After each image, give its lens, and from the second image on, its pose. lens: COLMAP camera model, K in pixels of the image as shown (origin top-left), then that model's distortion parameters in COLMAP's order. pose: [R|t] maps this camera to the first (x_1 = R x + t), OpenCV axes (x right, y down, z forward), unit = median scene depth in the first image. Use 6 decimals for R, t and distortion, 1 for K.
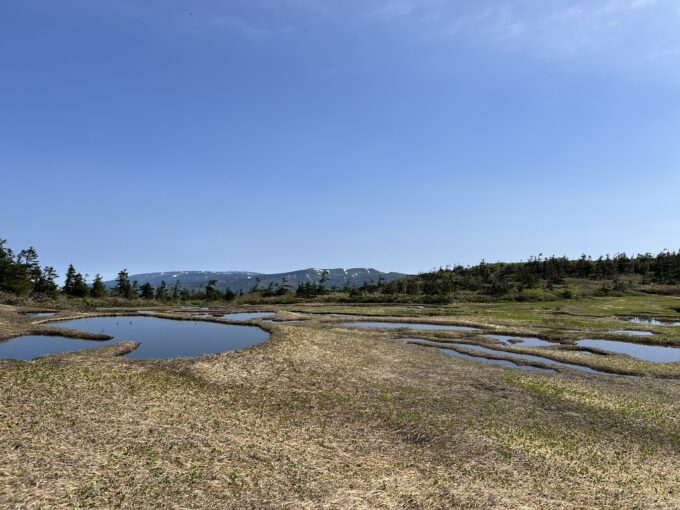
lens RADIAL K [[523.0, 0, 340.7], [0, 523.0, 252.6], [0, 0, 1]] dist [-0.007312, -0.001124]
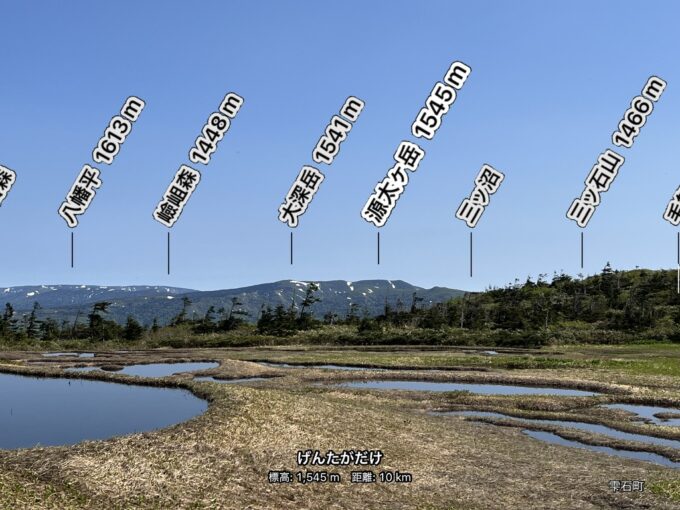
lens RADIAL K [[523.0, 0, 339.2], [0, 523.0, 259.5], [0, 0, 1]] dist [-0.007312, -0.001124]
pose [[0.999845, 0.000962, 0.017597, -0.011671], [-0.000676, 0.999868, -0.016214, 0.017803], [-0.017611, 0.016200, 0.999714, 0.464370]]
